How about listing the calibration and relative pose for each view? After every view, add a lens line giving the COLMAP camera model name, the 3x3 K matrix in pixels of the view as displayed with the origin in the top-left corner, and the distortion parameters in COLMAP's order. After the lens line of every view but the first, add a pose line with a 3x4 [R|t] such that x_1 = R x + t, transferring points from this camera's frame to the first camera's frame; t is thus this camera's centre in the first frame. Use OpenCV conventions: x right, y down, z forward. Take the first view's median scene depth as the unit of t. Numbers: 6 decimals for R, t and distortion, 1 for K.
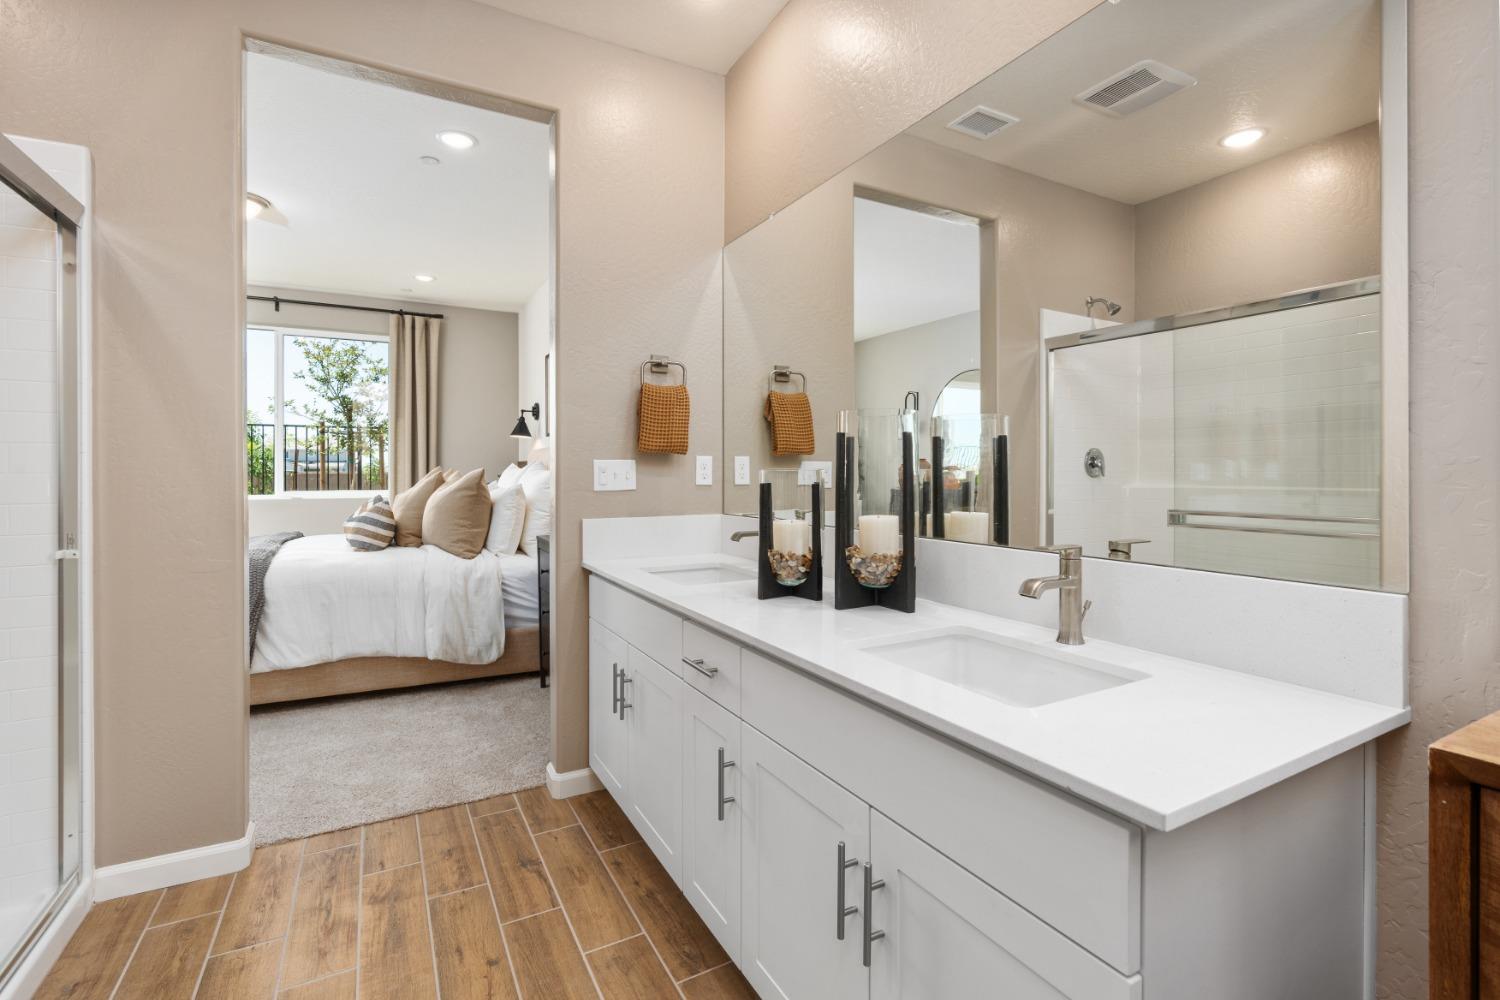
lens RADIAL K [[678.2, 0, 746.9], [0, 678.2, 476.9], [0, 0, 1]] dist [-0.002275, -0.000224]
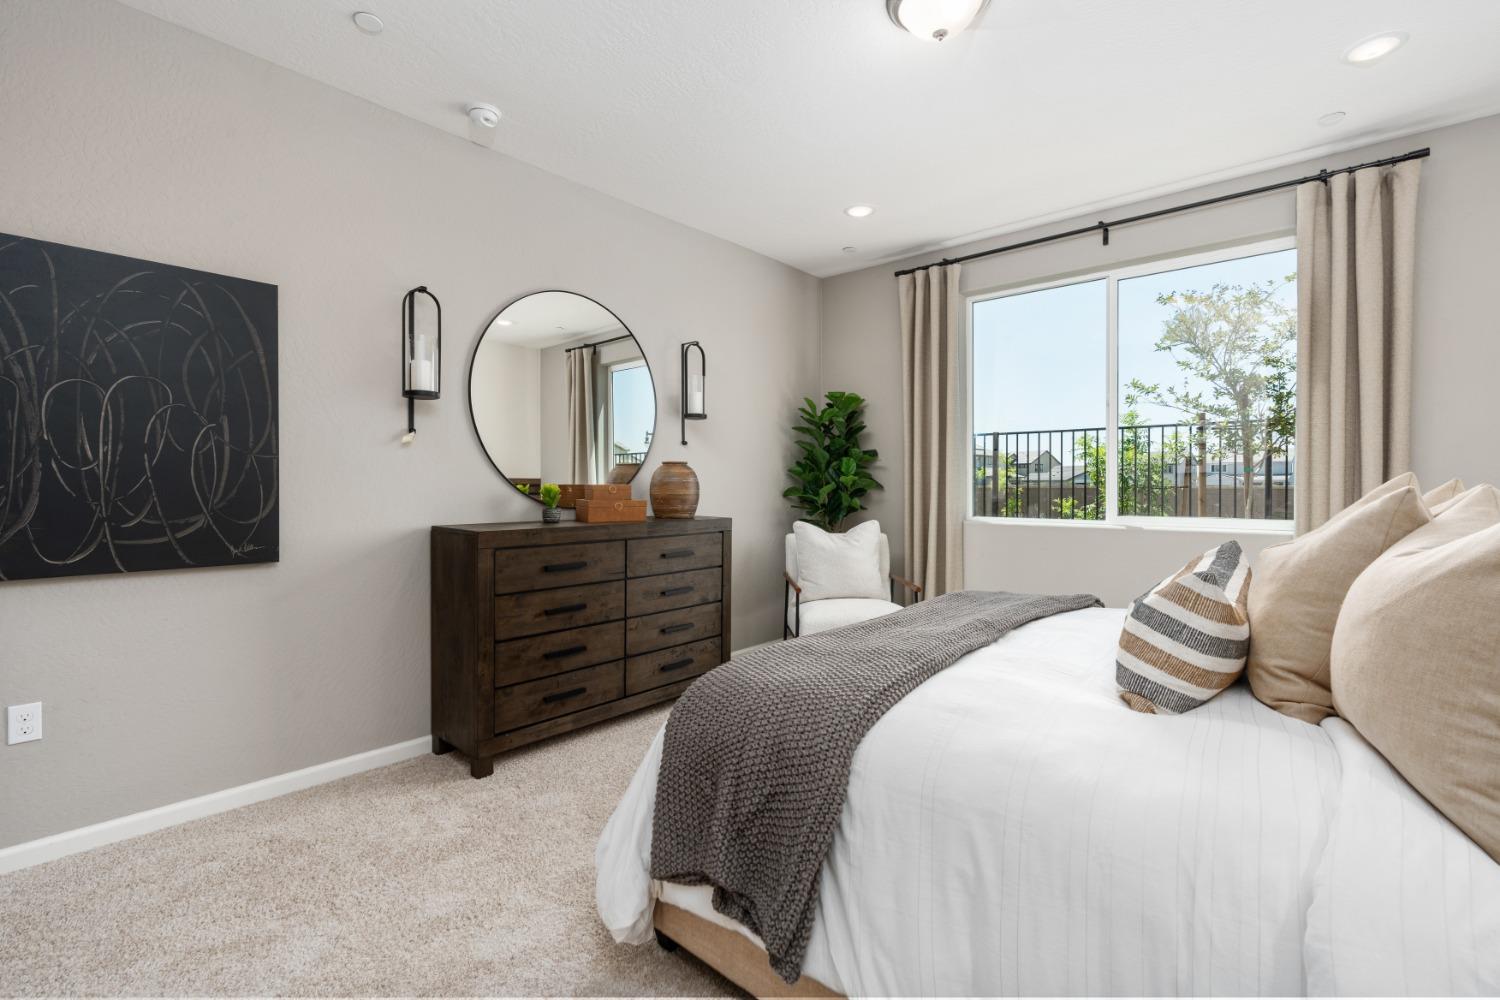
lens RADIAL K [[678.3, 0, 750.0], [0, 678.3, 500.0], [0, 0, 1]] dist [-0.050822, 0.023757]
pose [[0.342418, 0.014769, -0.939432, -0.182037], [-0.001806, 0.999885, 0.015061, -0.003895], [0.939546, -0.003461, 0.342405, 0.410982]]
